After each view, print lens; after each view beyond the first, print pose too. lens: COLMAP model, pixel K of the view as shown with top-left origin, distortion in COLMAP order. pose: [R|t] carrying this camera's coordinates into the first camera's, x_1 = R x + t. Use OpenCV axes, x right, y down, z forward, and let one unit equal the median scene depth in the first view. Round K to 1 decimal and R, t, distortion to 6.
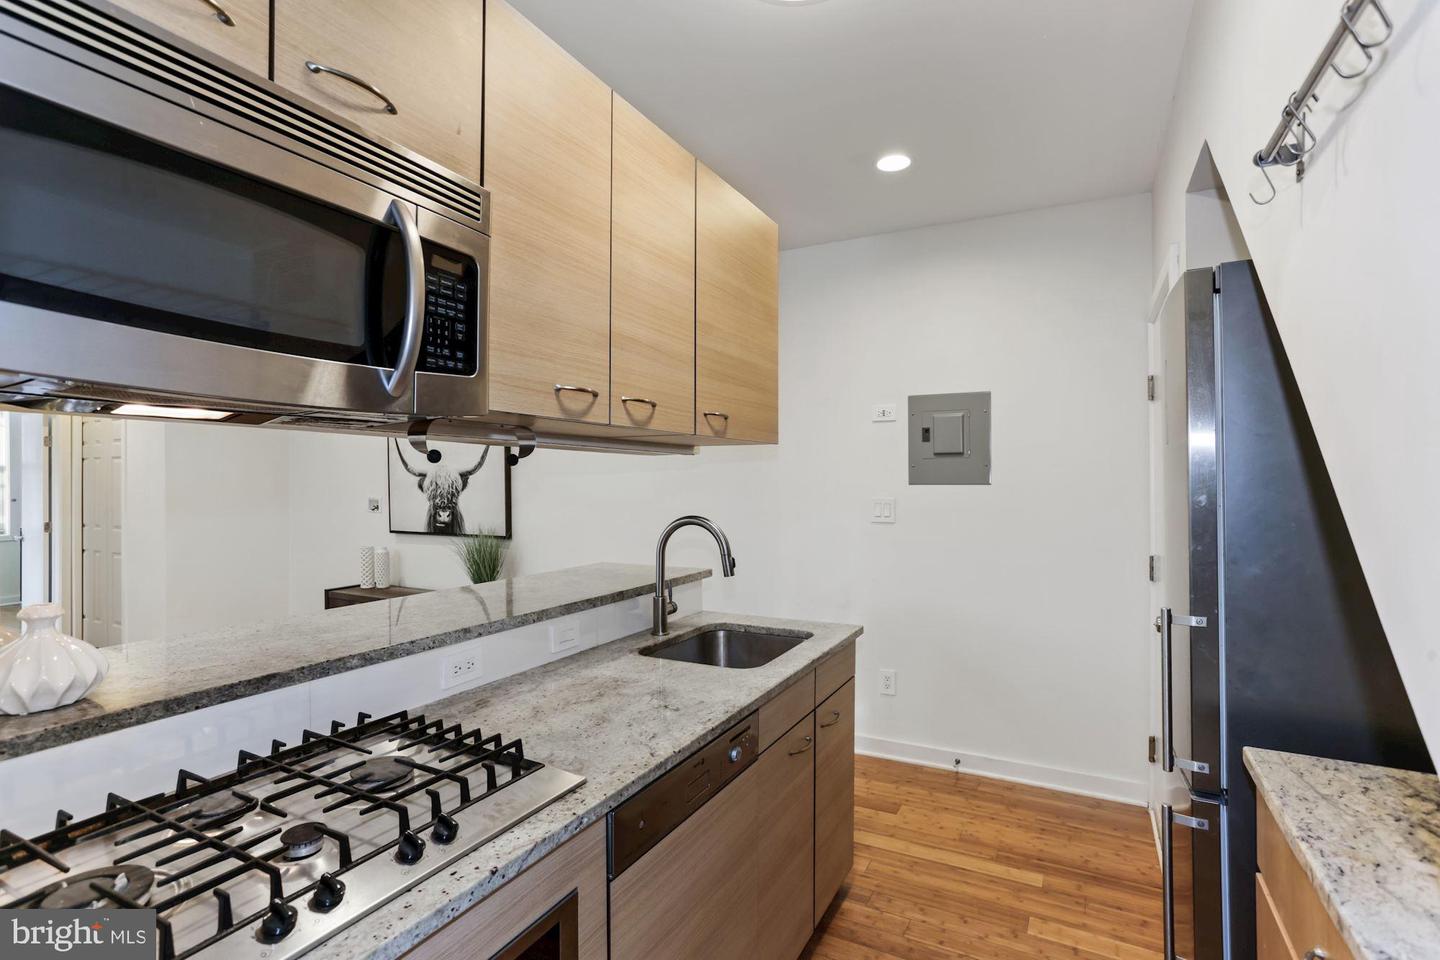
lens RADIAL K [[694.0, 0, 723.6], [0, 694.0, 478.3], [0, 0, 1]] dist [-0.020109, 0.005201]
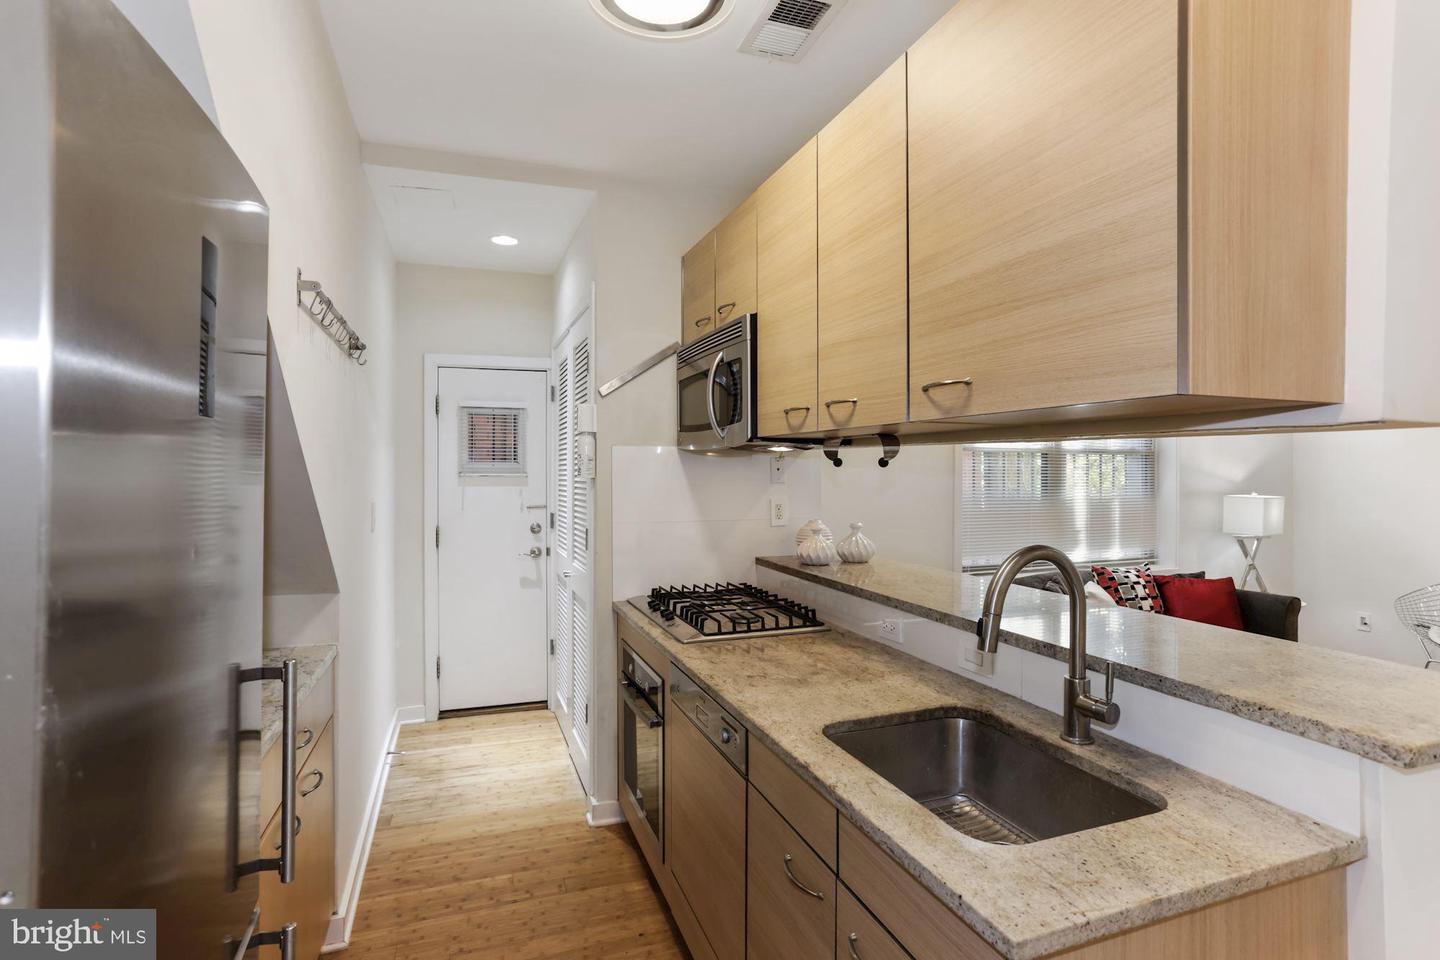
lens RADIAL K [[694.0, 0, 712.3], [0, 694.0, 471.1], [0, 0, 1]] dist [-0.020109, 0.005201]
pose [[-0.666132, -0.000104, -0.745834, 0.729646], [0.000568, 1.000000, -0.000647, -0.010569], [0.745834, -0.000855, -0.666132, 1.491537]]
